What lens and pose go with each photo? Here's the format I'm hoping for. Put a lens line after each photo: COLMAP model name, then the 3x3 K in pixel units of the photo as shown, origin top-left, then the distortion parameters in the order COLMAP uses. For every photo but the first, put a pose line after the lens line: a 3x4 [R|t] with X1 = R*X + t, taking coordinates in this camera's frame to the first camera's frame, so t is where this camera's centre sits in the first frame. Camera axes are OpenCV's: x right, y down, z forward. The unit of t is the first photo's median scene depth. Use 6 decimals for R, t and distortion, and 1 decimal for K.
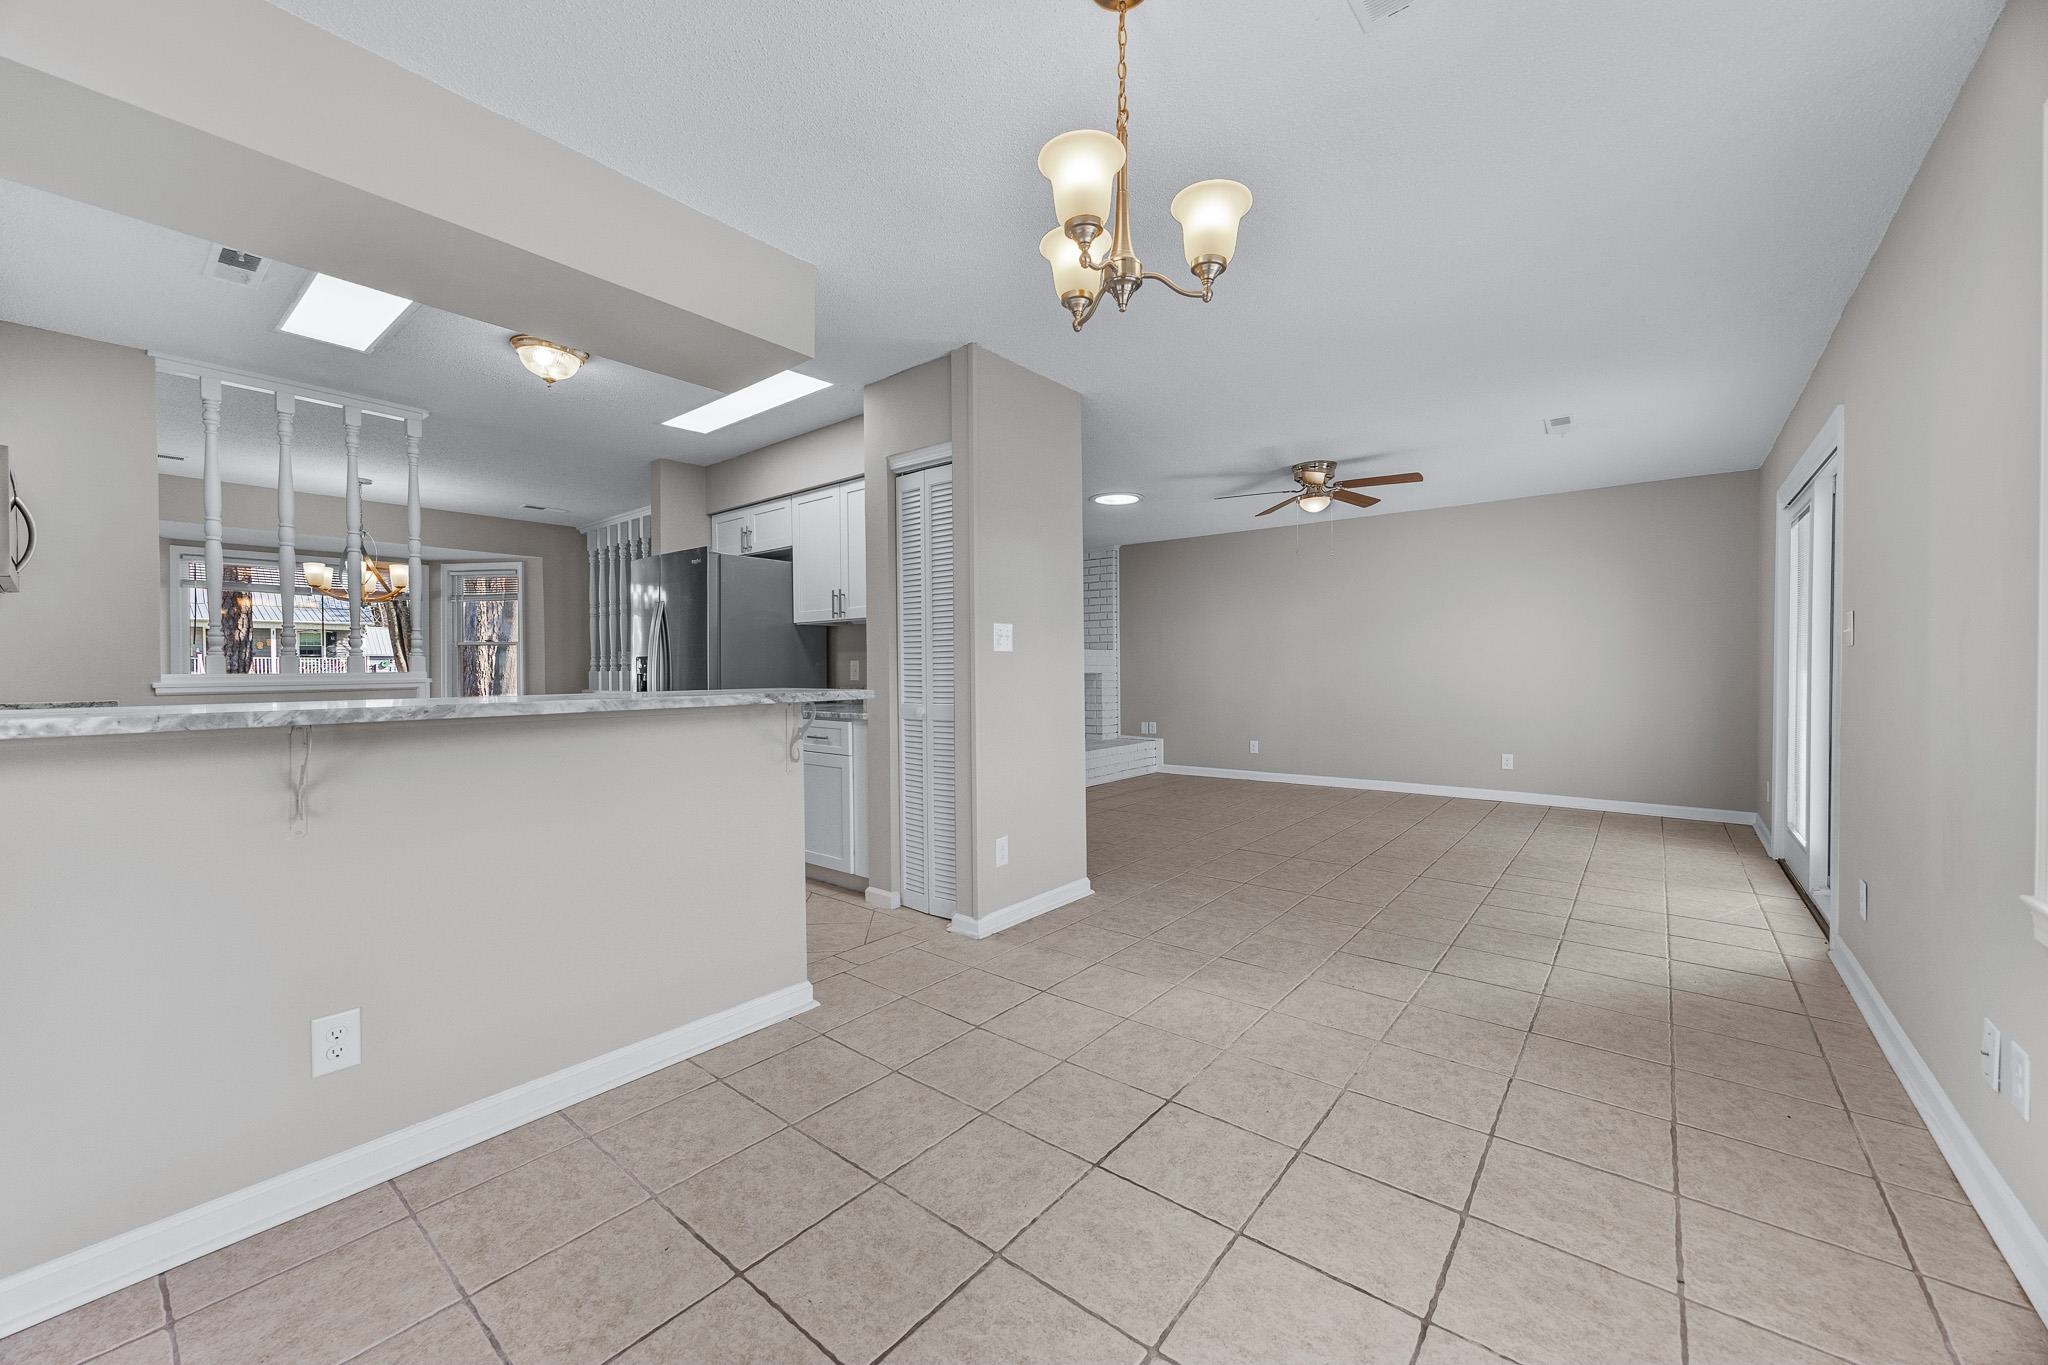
lens RADIAL K [[788.0, 0, 1024.0], [0, 788.0, 682.6], [0, 0, 1]] dist [-0.000958, -0.000379]
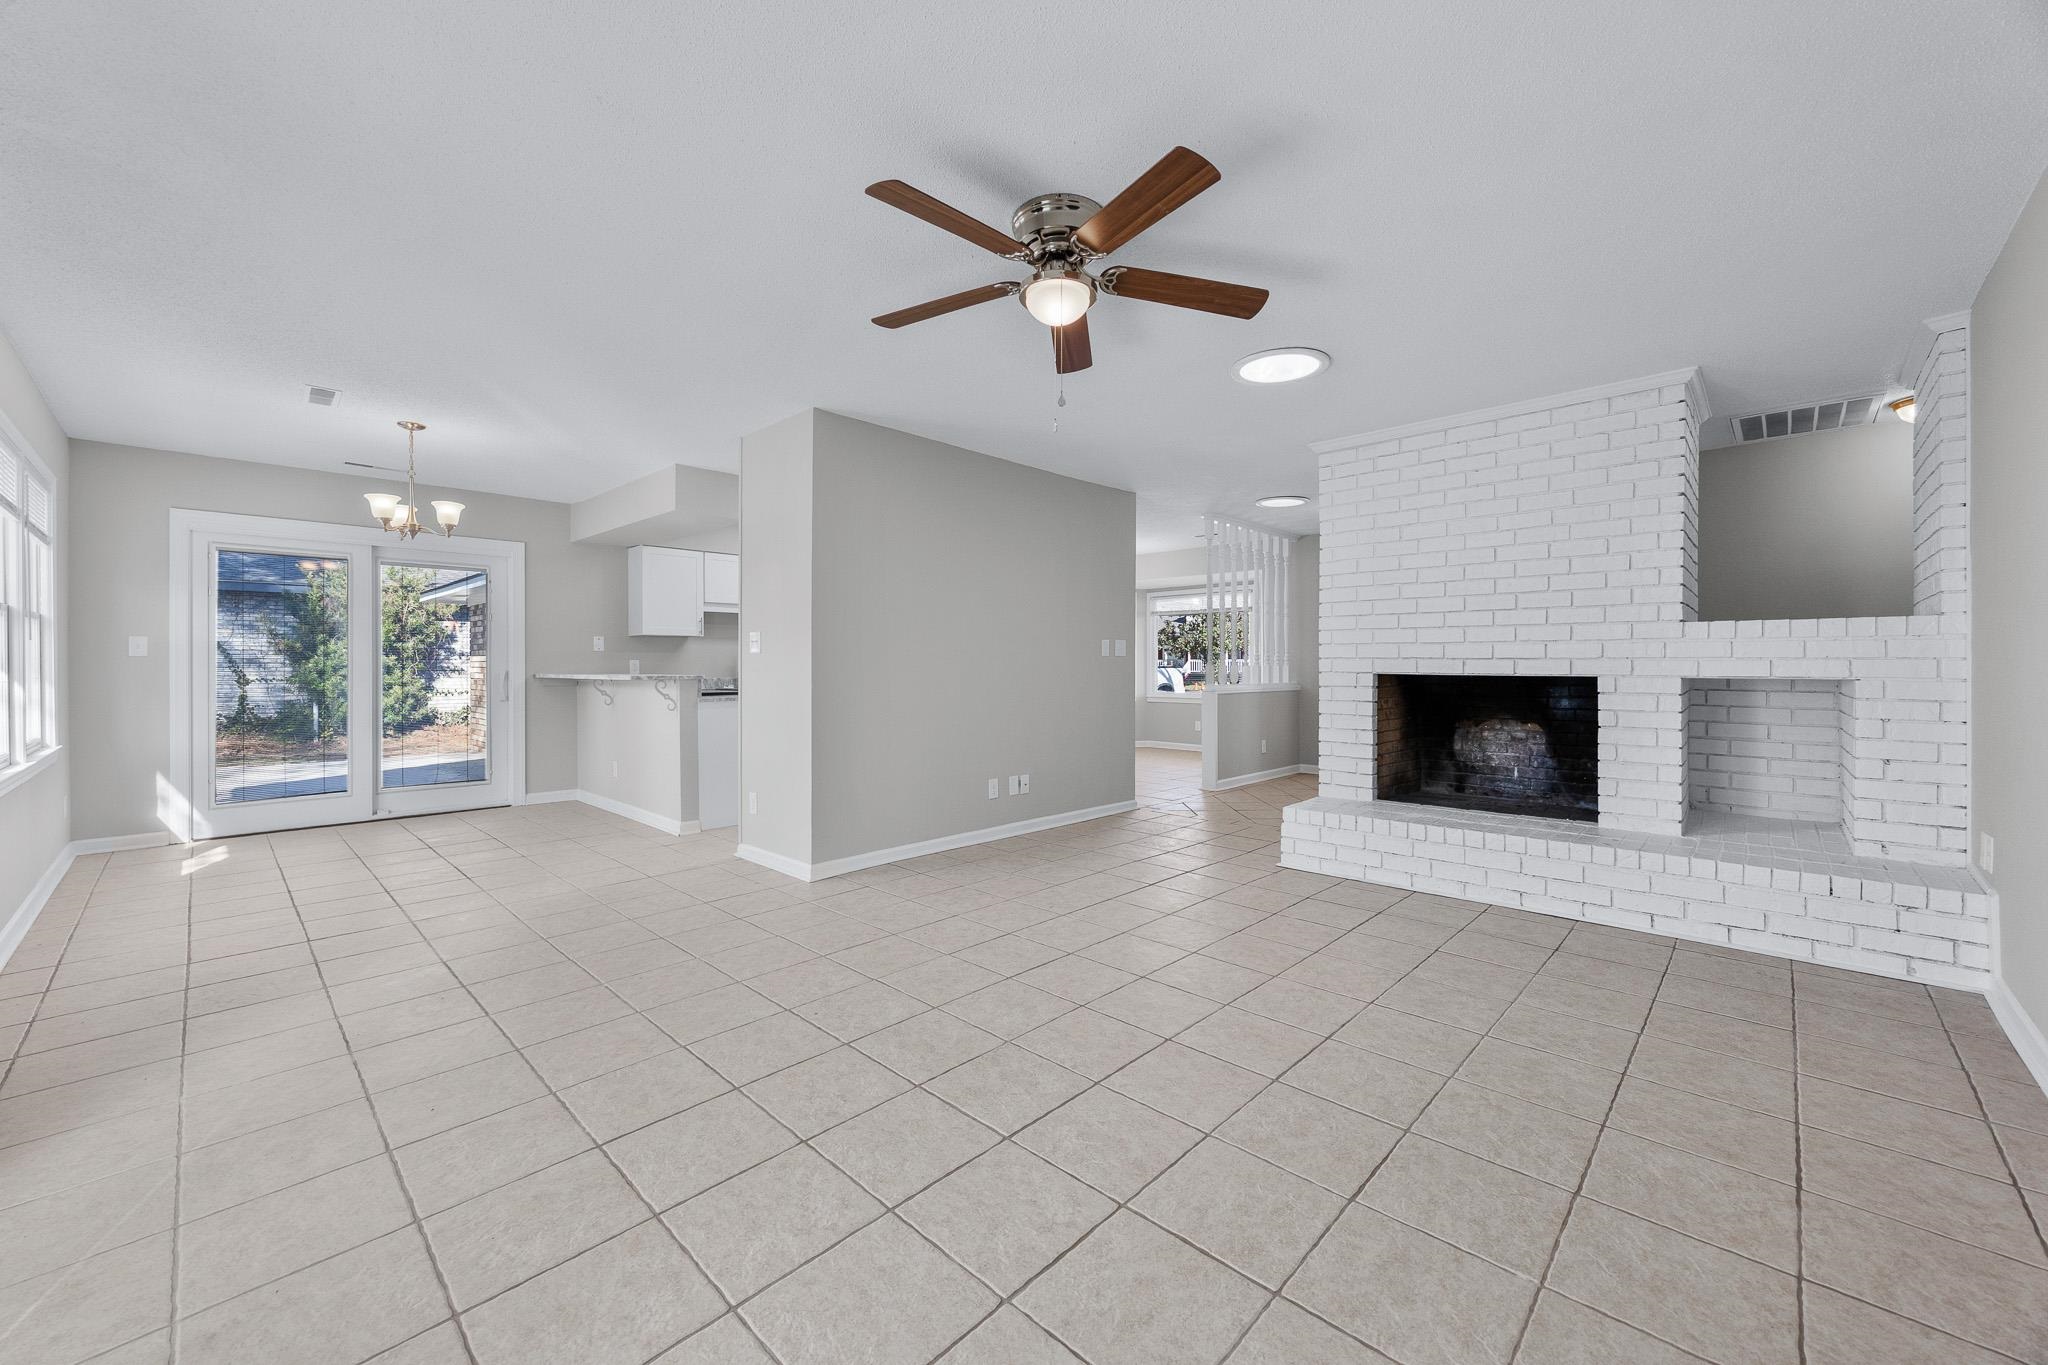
lens RADIAL K [[788.0, 0, 1024.4], [0, 788.0, 670.3], [0, 0, 1]] dist [-0.000958, -0.000379]
pose [[-0.082886, 0.013868, -0.996463, 0.583071], [-0.015670, 0.999761, 0.015217, -0.017938], [0.996436, 0.016876, -0.082649, 0.724321]]
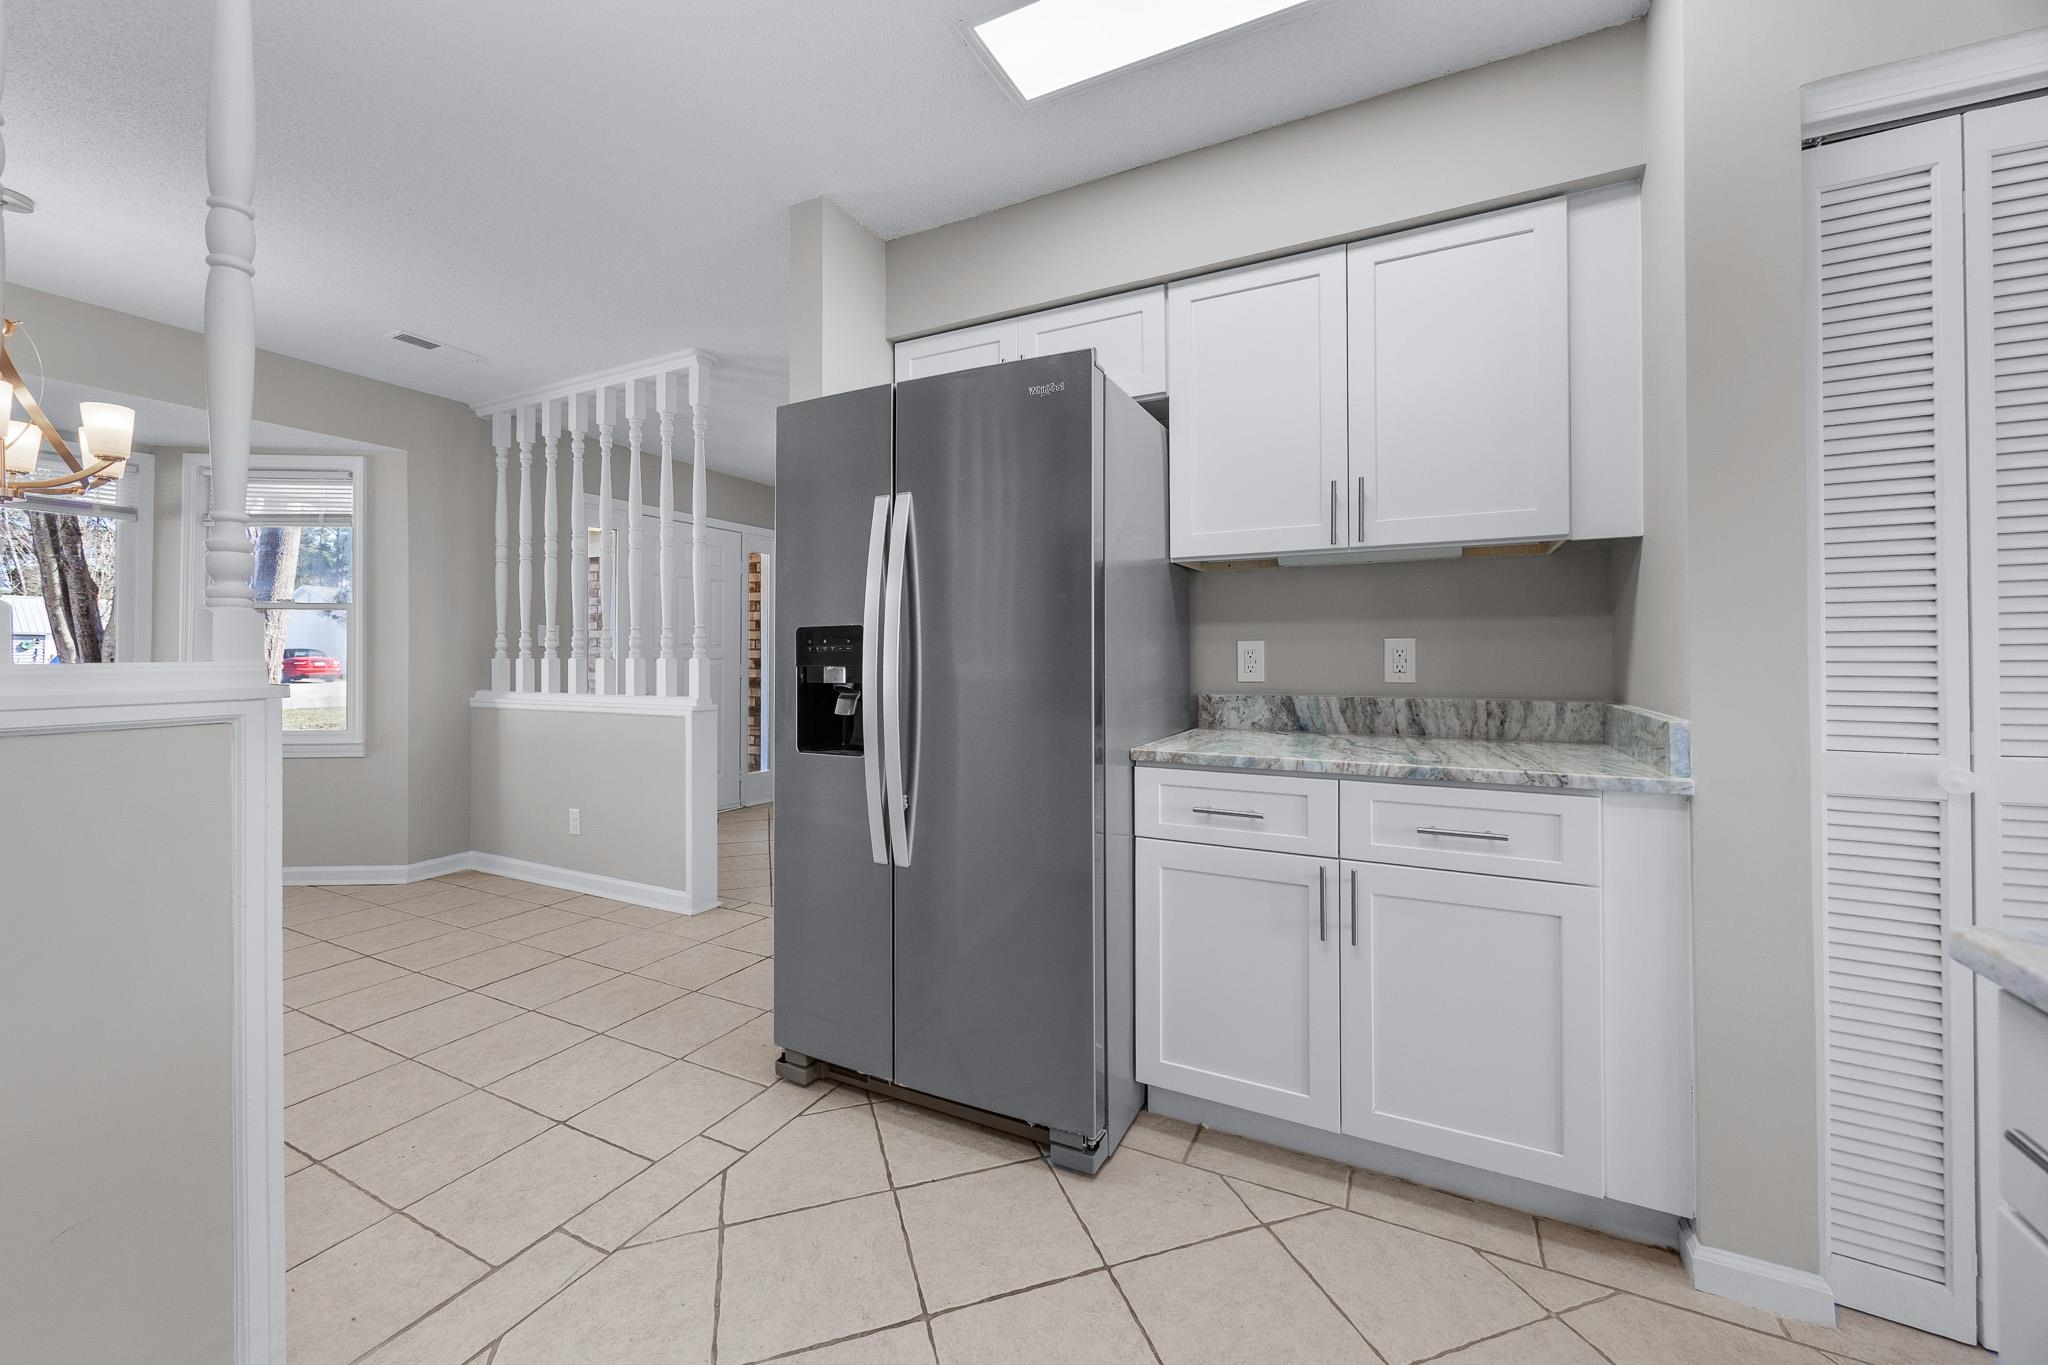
lens RADIAL K [[788.0, 0, 1026.3], [0, 788.0, 657.0], [0, 0, 1]] dist [-0.000958, -0.000379]
pose [[0.975196, 0.006604, 0.221246, -0.301717], [-0.002473, 0.999818, -0.018941, -0.005242], [-0.221331, 0.017924, 0.975034, 0.359274]]
